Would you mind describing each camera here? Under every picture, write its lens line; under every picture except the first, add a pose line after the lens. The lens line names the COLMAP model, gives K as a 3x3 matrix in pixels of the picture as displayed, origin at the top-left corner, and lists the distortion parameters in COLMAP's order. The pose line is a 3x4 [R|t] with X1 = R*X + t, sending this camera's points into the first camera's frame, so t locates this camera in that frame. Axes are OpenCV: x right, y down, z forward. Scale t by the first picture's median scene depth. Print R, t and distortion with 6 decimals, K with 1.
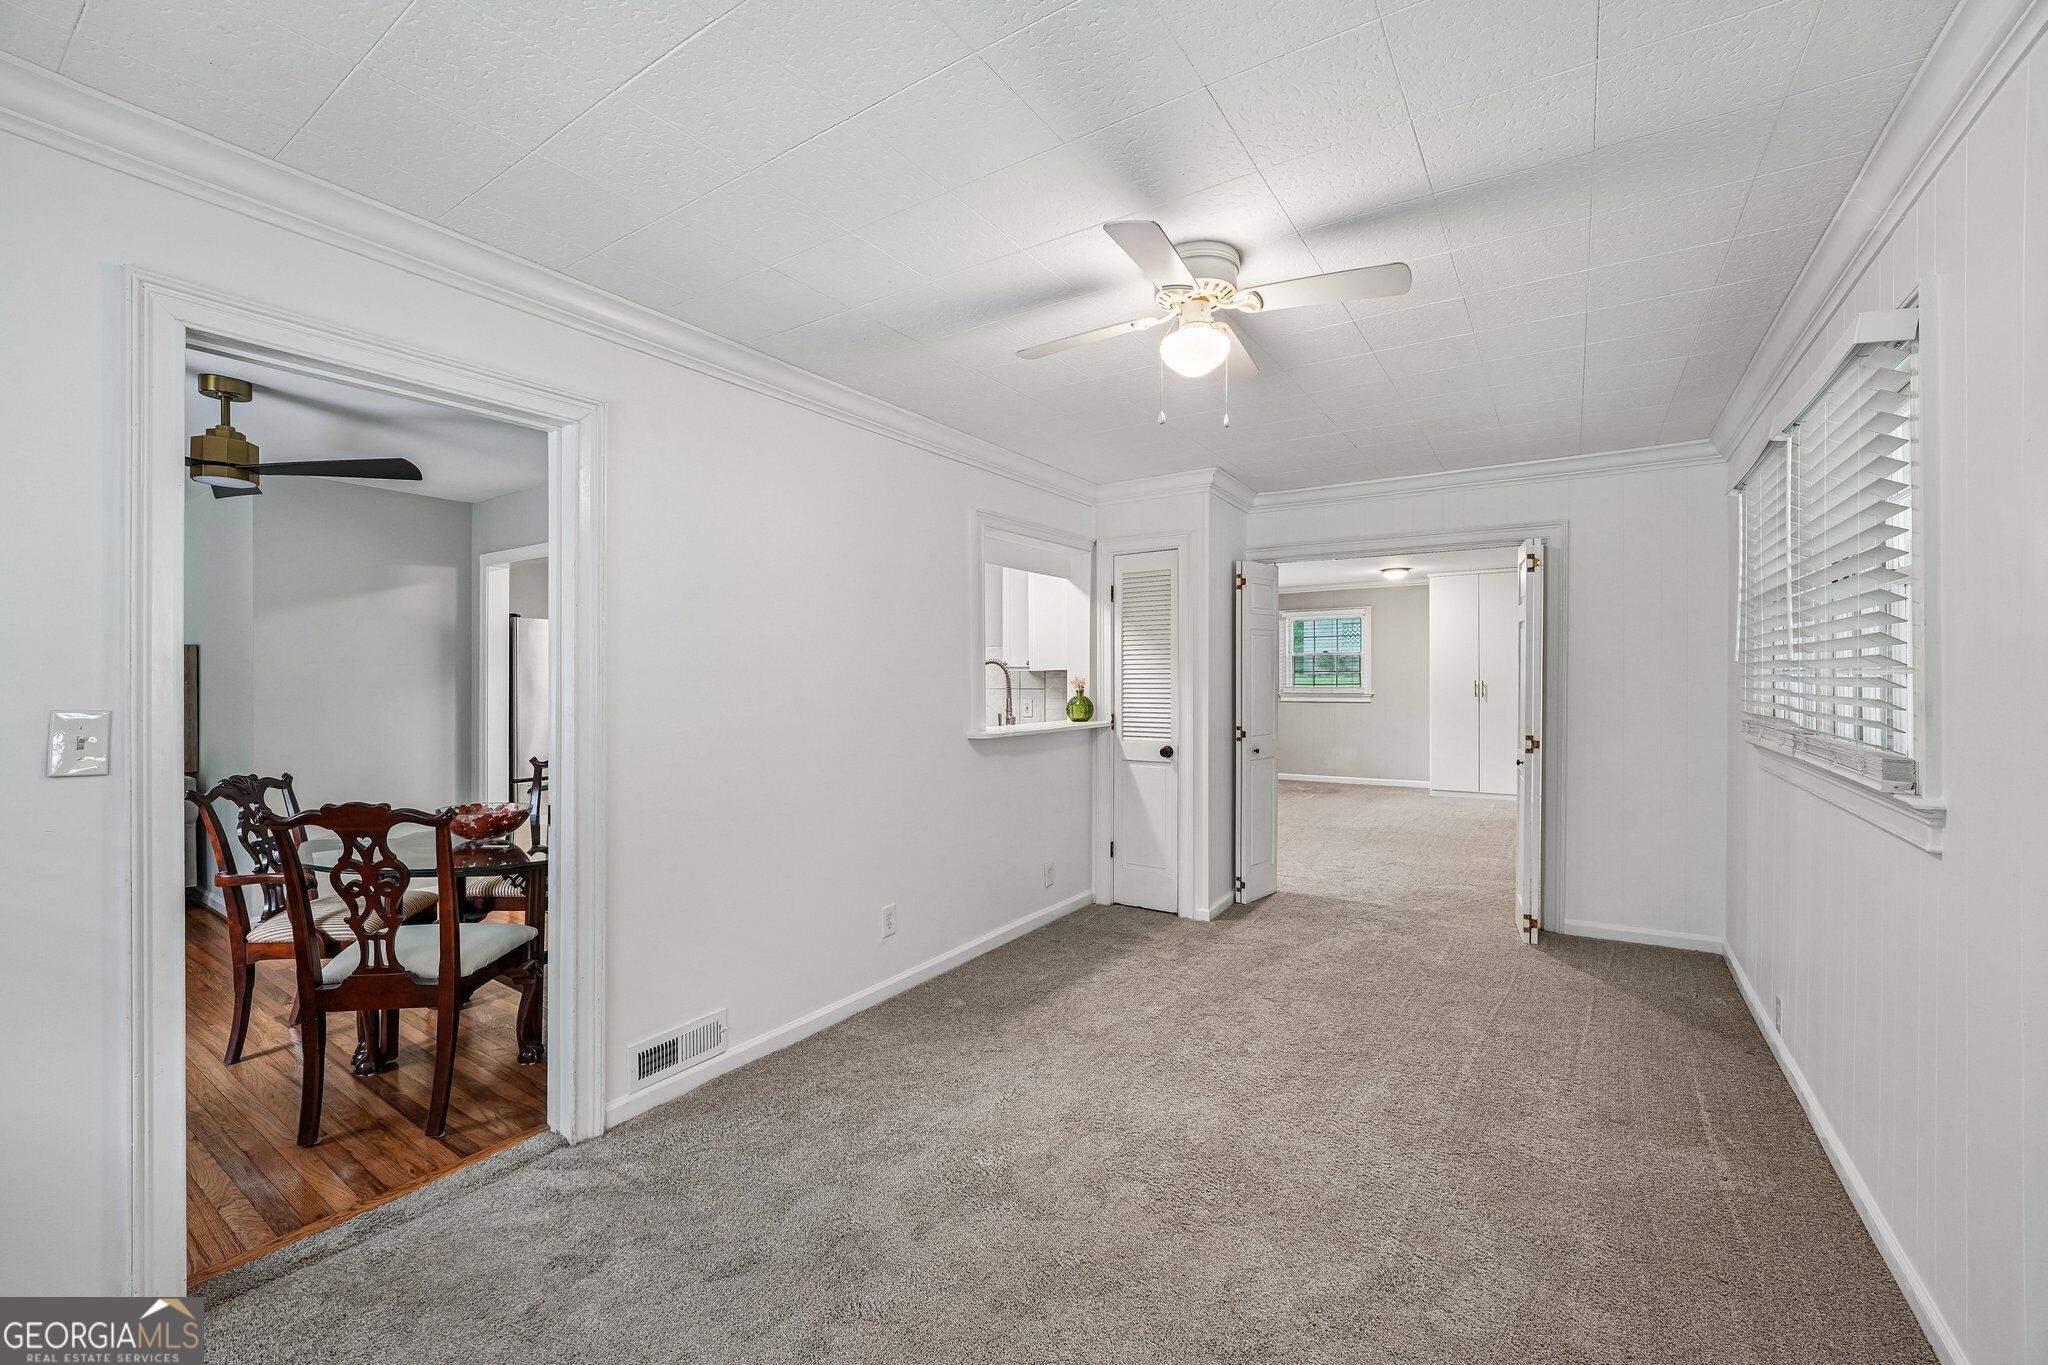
lens RADIAL K [[846.7, 0, 1021.6], [0, 846.7, 676.2], [0, 0, 1]] dist [-0.004642, 0.000207]
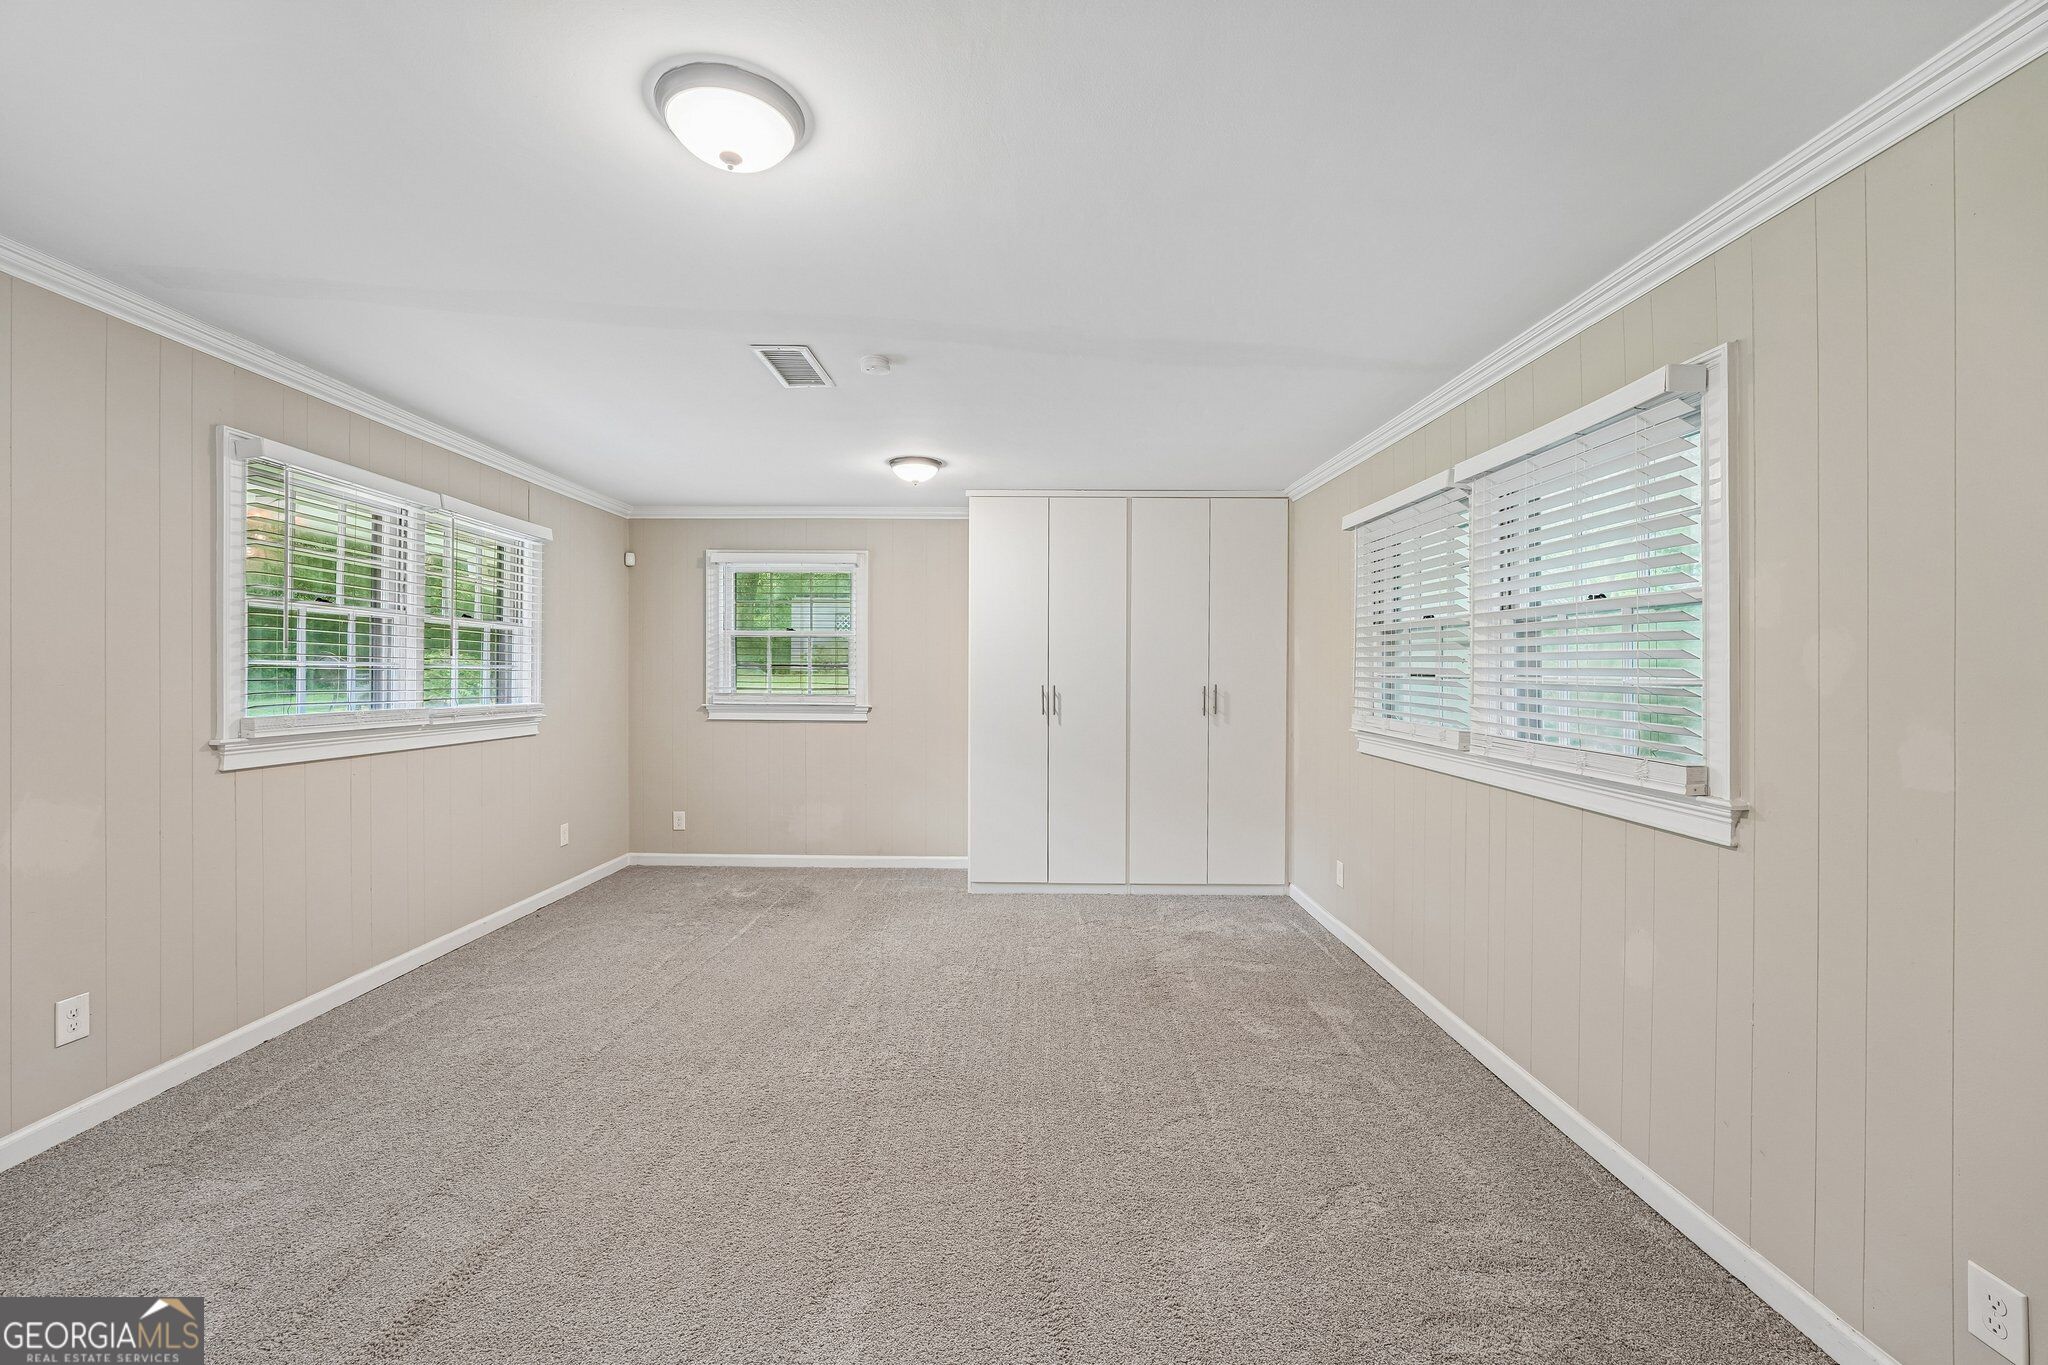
lens RADIAL K [[838.5, 0, 1024.0], [0, 838.5, 682.5], [0, 0, 1]] dist [0.000119, 0.003848]
pose [[0.834492, 0.003472, 0.551009, 0.422067], [-0.010863, 0.999889, 0.010151, -0.004532], [-0.550913, -0.014457, 0.834438, 1.047170]]
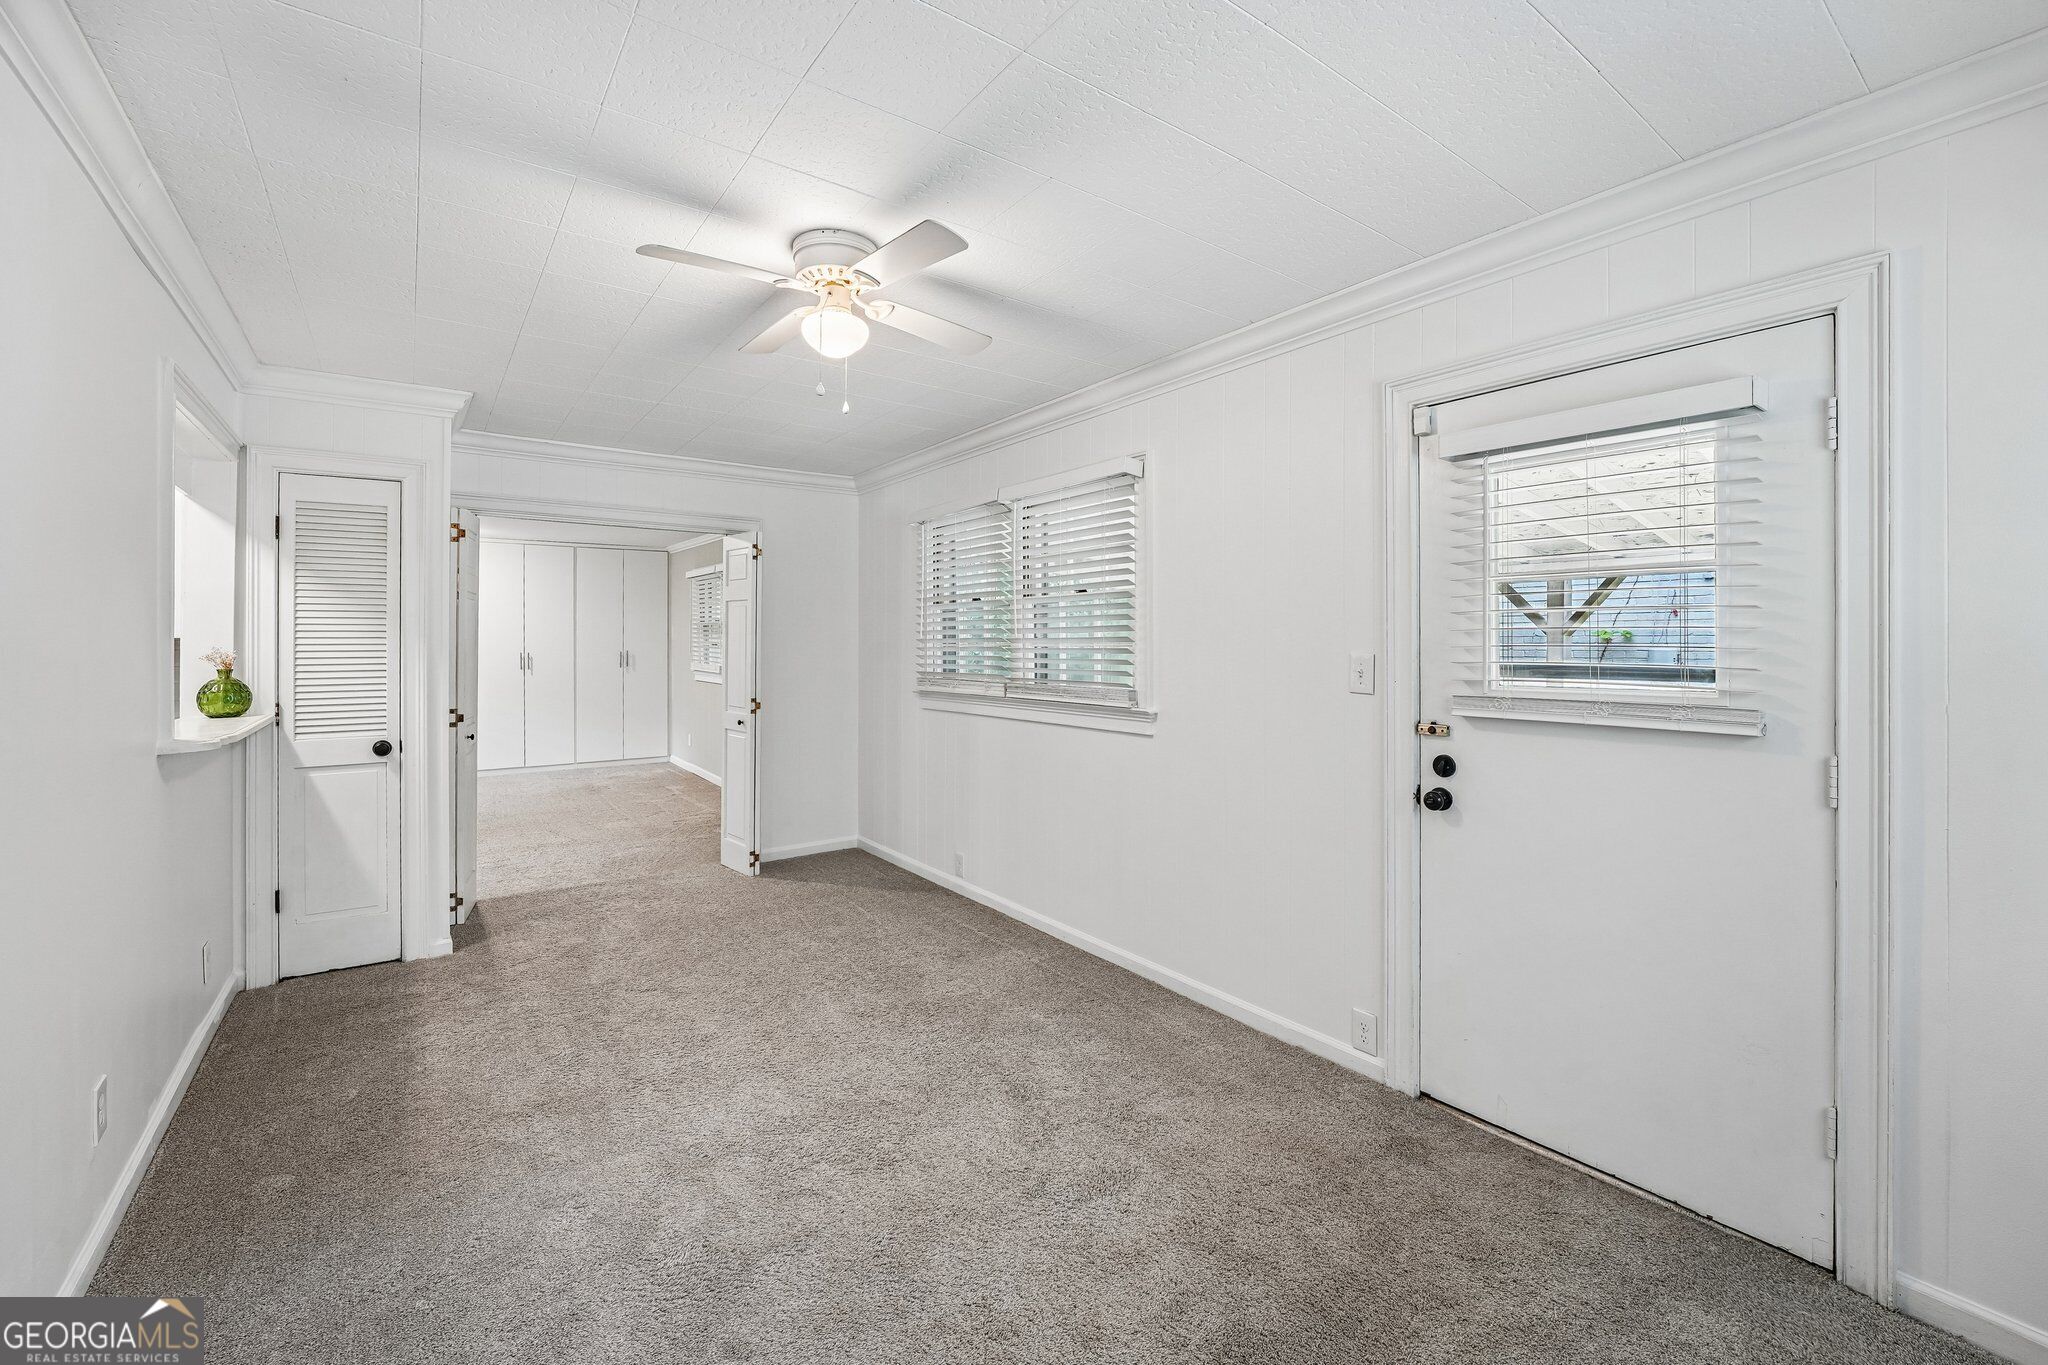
lens RADIAL K [[850.2, 0, 1024.9], [0, 850.2, 645.9], [0, 0, 1]] dist [0.000078, 0.000109]
pose [[0.360618, 0.002676, 0.932710, -0.329623], [-0.000344, 0.999996, -0.002736, -0.000026], [-0.932714, 0.000666, 0.360617, 0.197840]]
